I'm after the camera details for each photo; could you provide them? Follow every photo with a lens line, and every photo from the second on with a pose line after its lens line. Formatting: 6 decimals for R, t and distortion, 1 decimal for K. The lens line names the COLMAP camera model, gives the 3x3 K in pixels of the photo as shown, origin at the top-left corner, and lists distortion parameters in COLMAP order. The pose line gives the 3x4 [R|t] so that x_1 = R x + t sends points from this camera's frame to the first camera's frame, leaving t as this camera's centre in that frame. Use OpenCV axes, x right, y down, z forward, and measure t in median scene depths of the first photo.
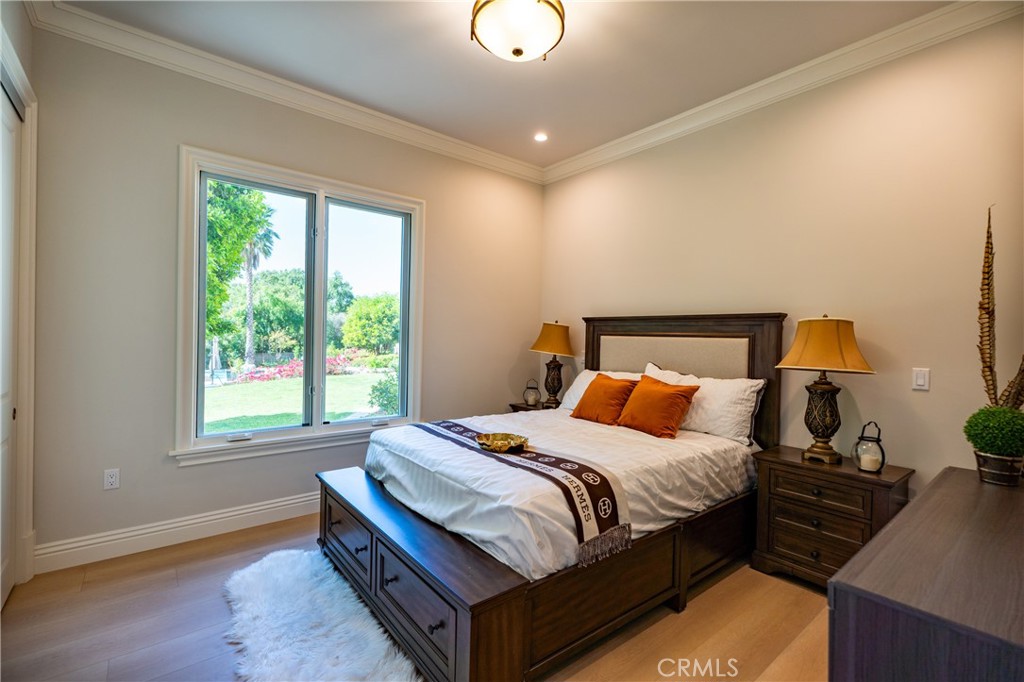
lens RADIAL K [[455.6, 0, 509.6], [0, 455.6, 337.8], [0, 0, 1]] dist [0.001130, 0.000721]
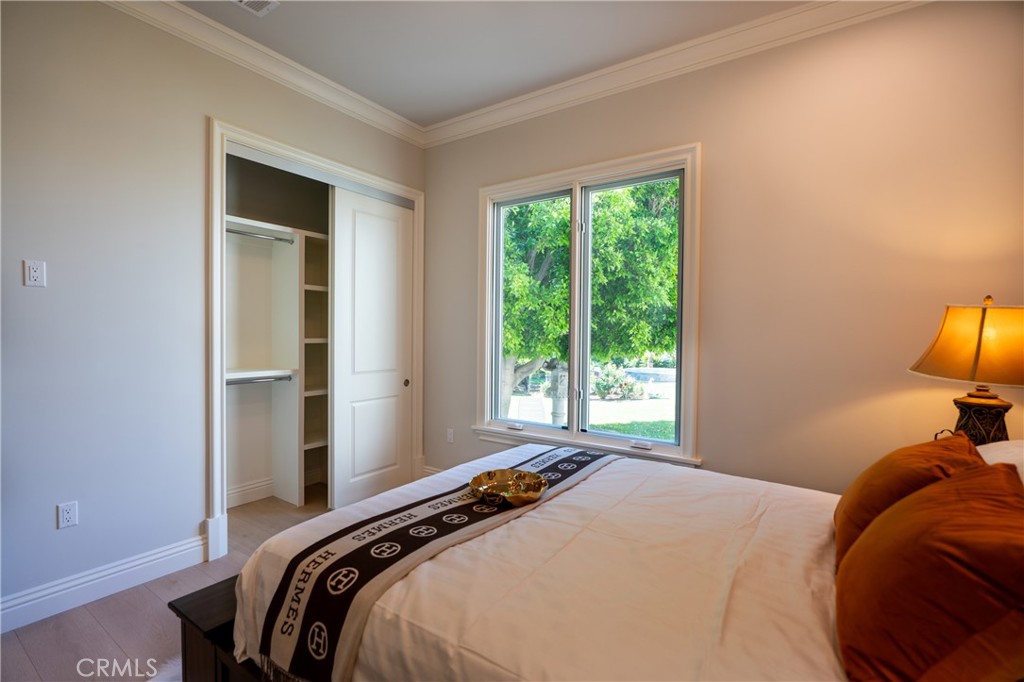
lens RADIAL K [[455.6, 0, 512.3], [0, 455.6, 343.5], [0, 0, 1]] dist [0.001130, 0.000721]
pose [[0.297990, 0.005180, -0.954555, 0.533117], [-0.008577, 0.999959, 0.002749, 0.008676], [0.954530, 0.007368, 0.298023, 0.706349]]
